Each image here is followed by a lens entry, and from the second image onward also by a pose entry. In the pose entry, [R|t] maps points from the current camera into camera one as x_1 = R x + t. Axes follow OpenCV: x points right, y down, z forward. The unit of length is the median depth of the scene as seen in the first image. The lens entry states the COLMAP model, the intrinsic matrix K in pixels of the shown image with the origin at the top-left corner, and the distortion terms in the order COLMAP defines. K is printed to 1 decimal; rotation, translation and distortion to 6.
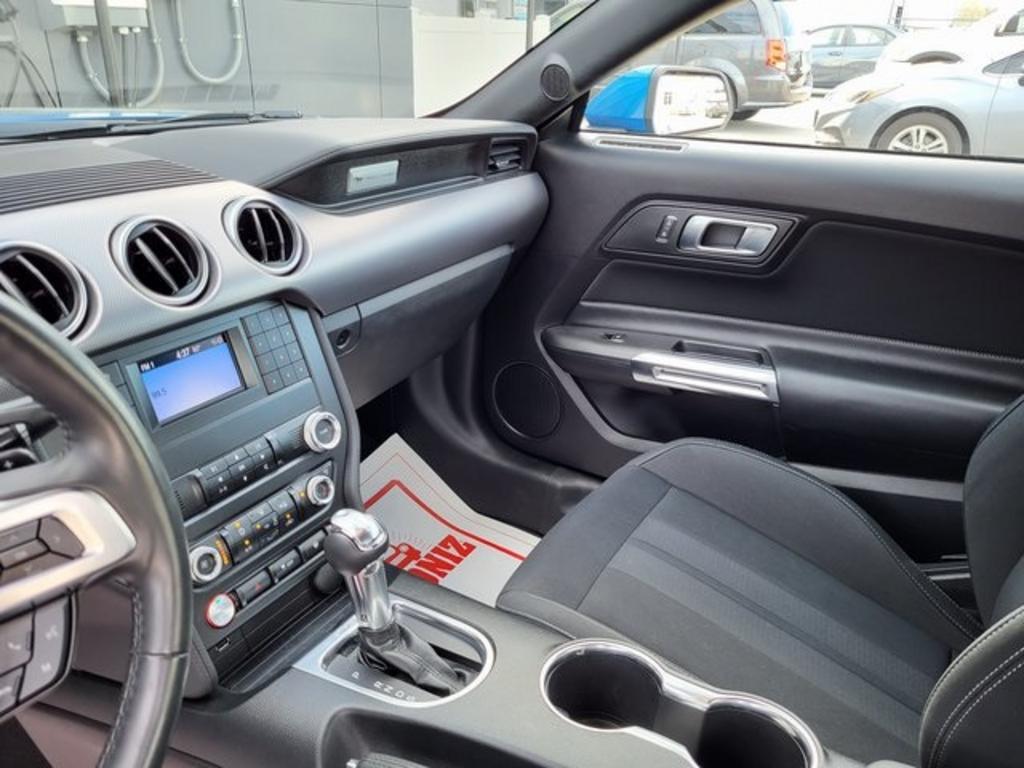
lens RADIAL K [[766.1, 0, 505.3], [0, 766.1, 381.9], [0, 0, 1]] dist [0.026218, 0.003377]
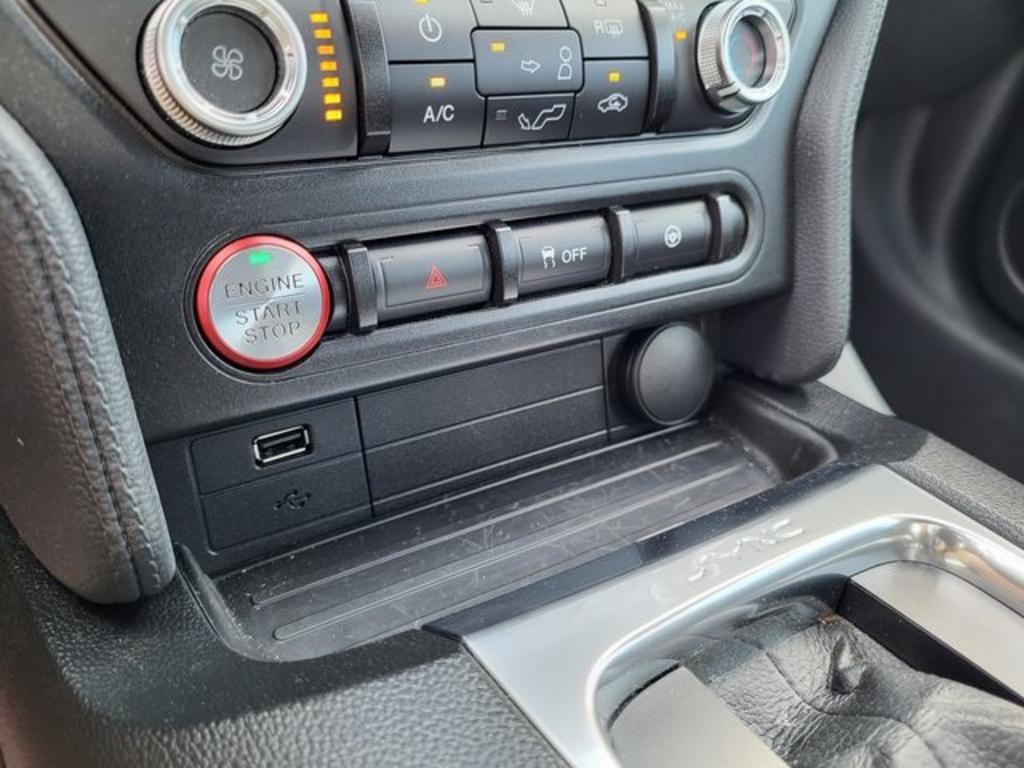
lens RADIAL K [[783.6, 0, 508.1], [0, 783.6, 387.4], [0, 0, 1]] dist [0.003994, -0.005847]
pose [[0.893438, 0.296633, -0.337310, -0.190412], [-0.254053, 0.952986, 0.165149, 0.236465], [0.370441, -0.061855, 0.926794, 0.720015]]
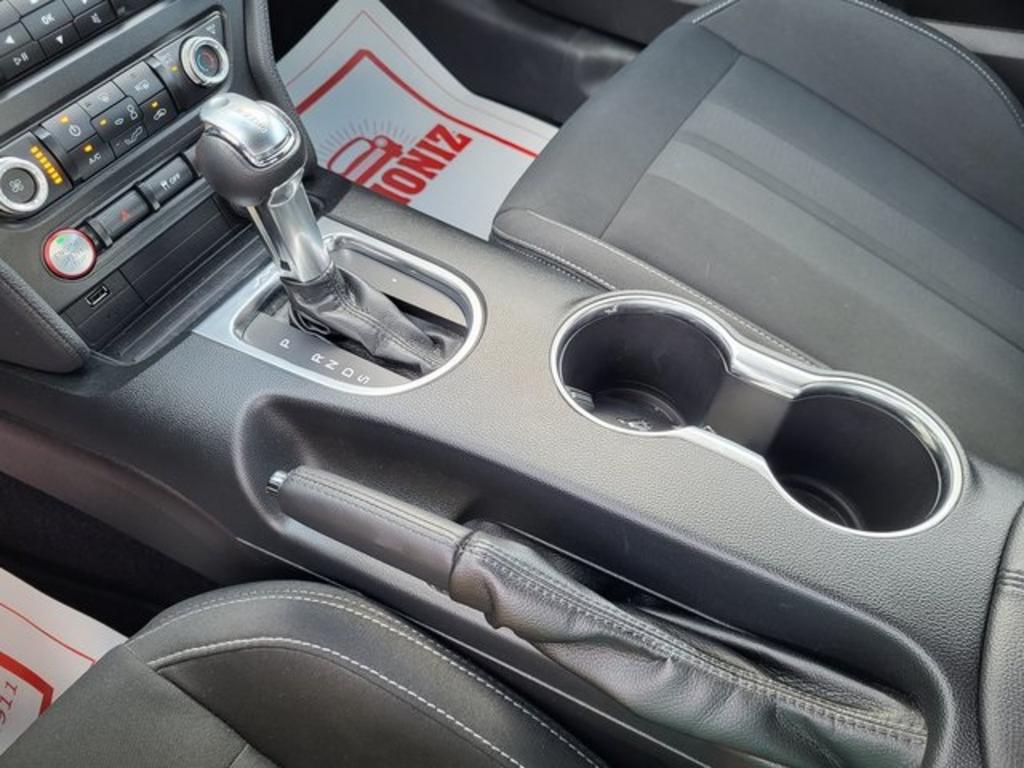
lens RADIAL K [[783.6, 0, 524.2], [0, 783.6, 369.7], [0, 0, 1]] dist [0.003994, -0.005847]
pose [[0.999953, -0.007604, 0.005973, 0.014001], [0.003720, 0.872690, 0.488260, 0.050924], [-0.008925, -0.488215, 0.872678, 0.324956]]
